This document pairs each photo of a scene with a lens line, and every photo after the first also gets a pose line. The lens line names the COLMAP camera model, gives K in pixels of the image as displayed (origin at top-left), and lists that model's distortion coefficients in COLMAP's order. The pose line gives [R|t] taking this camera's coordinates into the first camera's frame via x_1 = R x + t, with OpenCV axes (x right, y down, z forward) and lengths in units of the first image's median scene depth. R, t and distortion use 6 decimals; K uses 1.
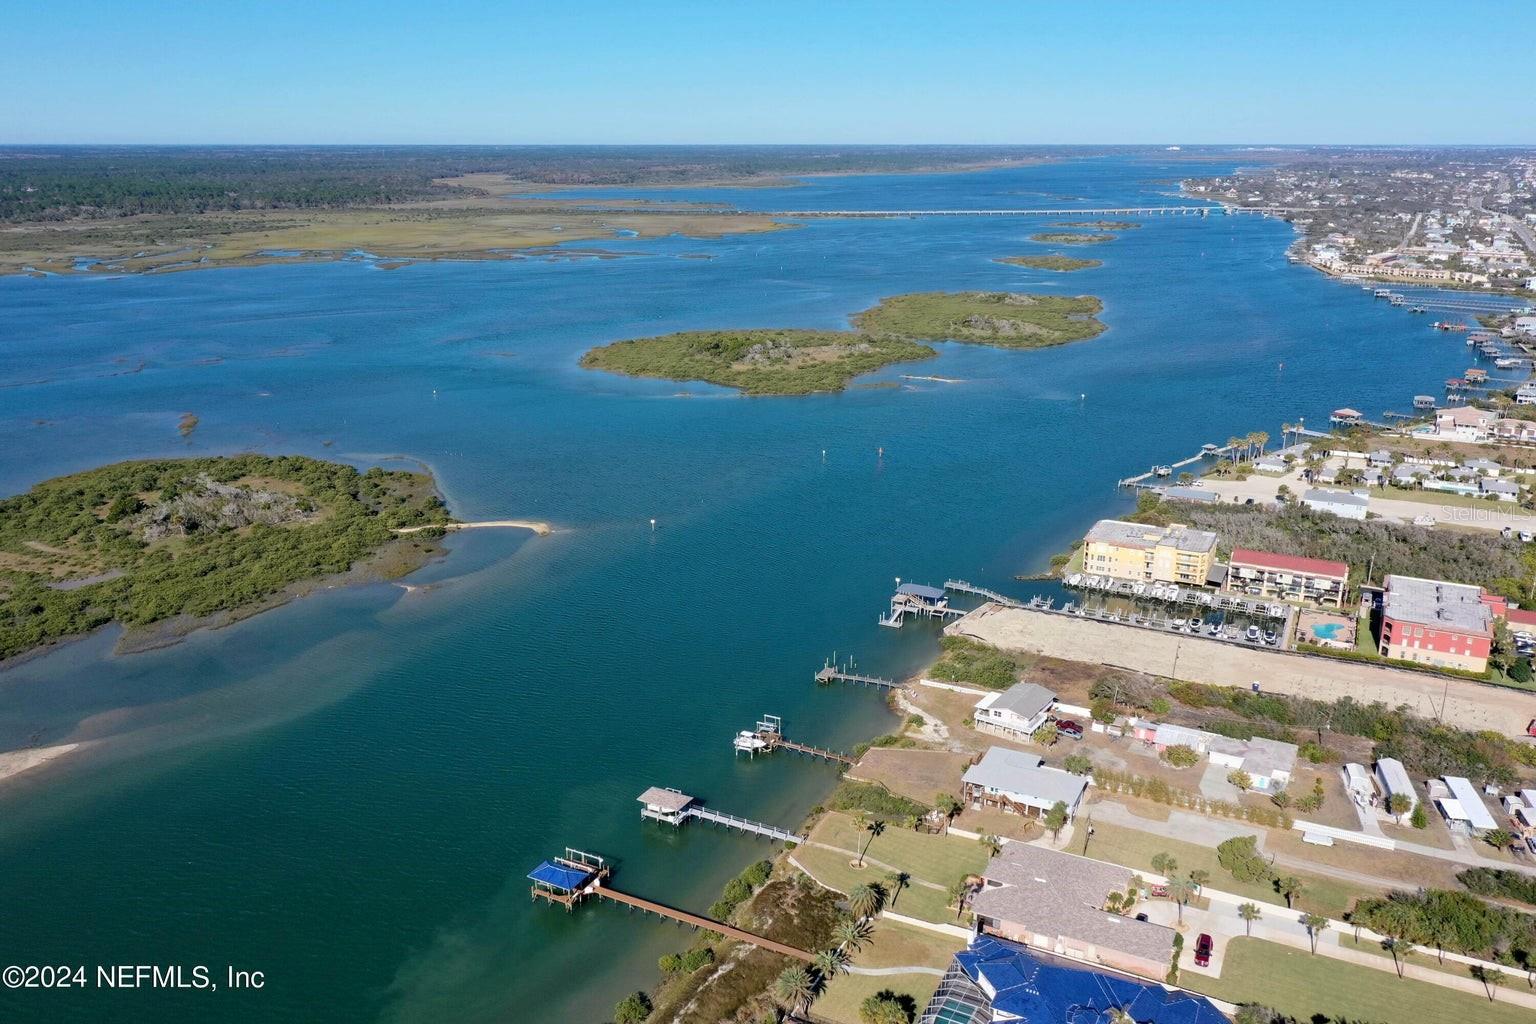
lens RADIAL K [[1251.5, 0, 768.0], [0, 1251.5, 512.0], [0, 0, 1]] dist [0.000948, -0.002479]
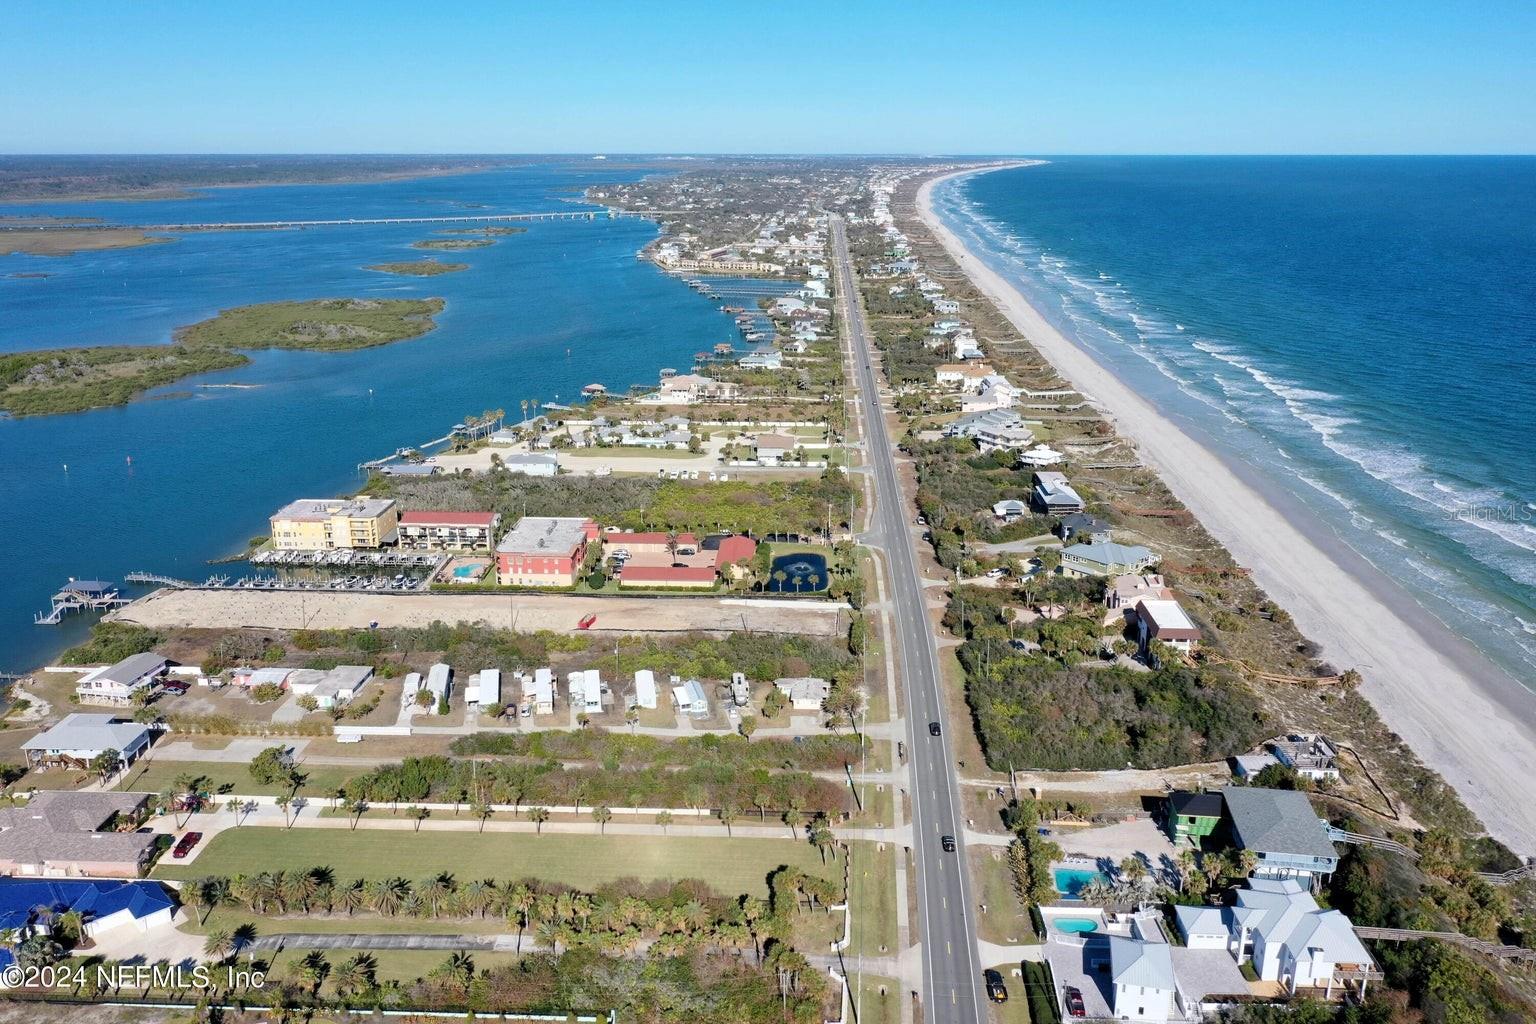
lens RADIAL K [[1213.8, 0, 768.0], [0, 1213.8, 512.0], [0, 0, 1]] dist [0.001616, -0.004552]
pose [[0.910746, -0.116729, 0.396126, 0.183582], [0.116159, 0.992903, 0.025520, 0.031110], [-0.396294, 0.022771, 0.917841, -0.116922]]
